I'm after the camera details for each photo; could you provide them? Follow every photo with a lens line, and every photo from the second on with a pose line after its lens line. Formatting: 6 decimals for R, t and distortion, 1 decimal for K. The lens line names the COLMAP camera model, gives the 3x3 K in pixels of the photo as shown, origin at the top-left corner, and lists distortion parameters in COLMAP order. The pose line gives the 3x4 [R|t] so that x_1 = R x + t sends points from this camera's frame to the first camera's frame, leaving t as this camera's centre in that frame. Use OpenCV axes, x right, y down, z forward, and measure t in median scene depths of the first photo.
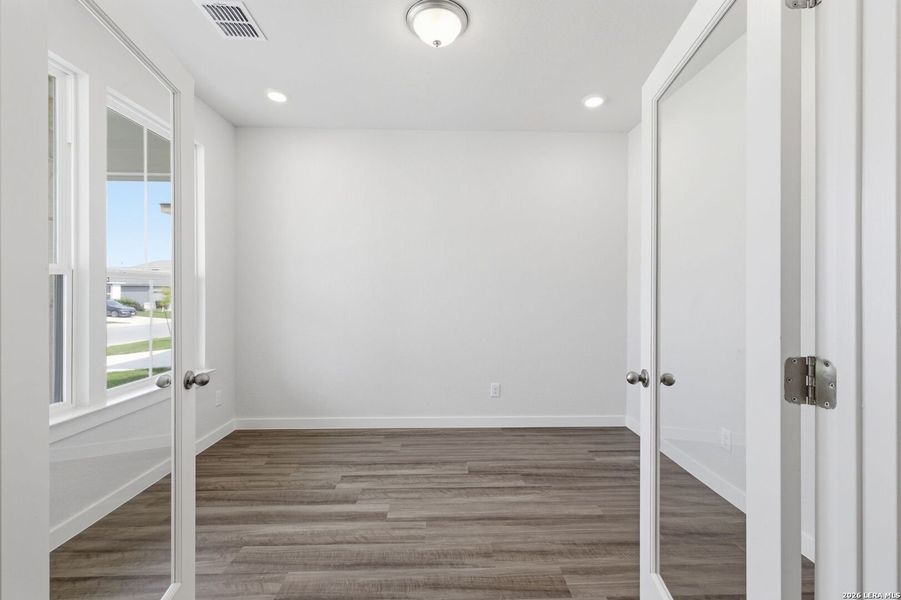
lens RADIAL K [[375.6, 0, 453.0], [0, 375.6, 289.2], [0, 0, 1]] dist [-0.001016, -0.000345]
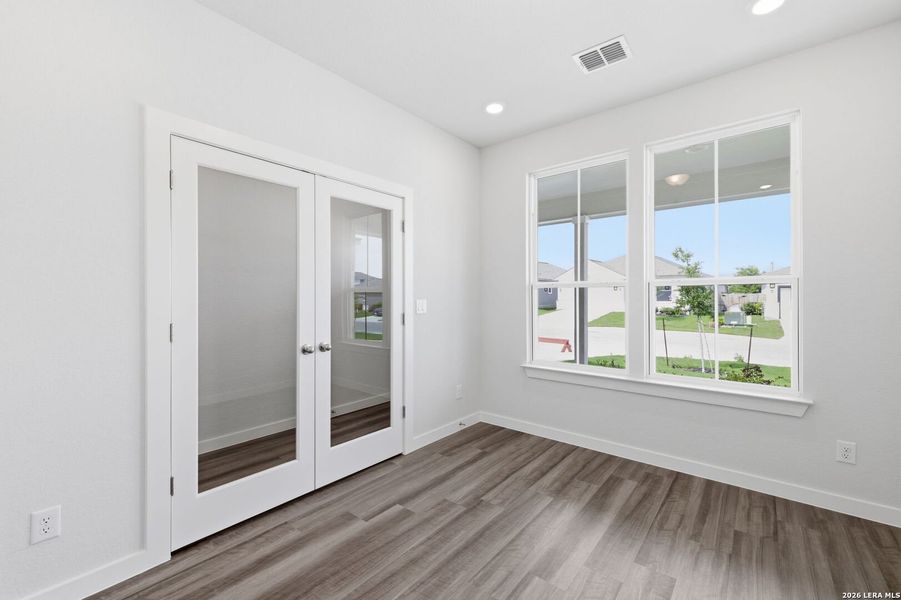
lens RADIAL K [[375.6, 0, 453.0], [0, 375.6, 289.2], [0, 0, 1]] dist [-0.001016, -0.000345]
pose [[-0.650511, -0.016158, -0.759325, 0.476134], [0.004009, 0.999687, -0.024707, 0.008846], [0.759486, -0.019116, -0.650243, 1.184423]]
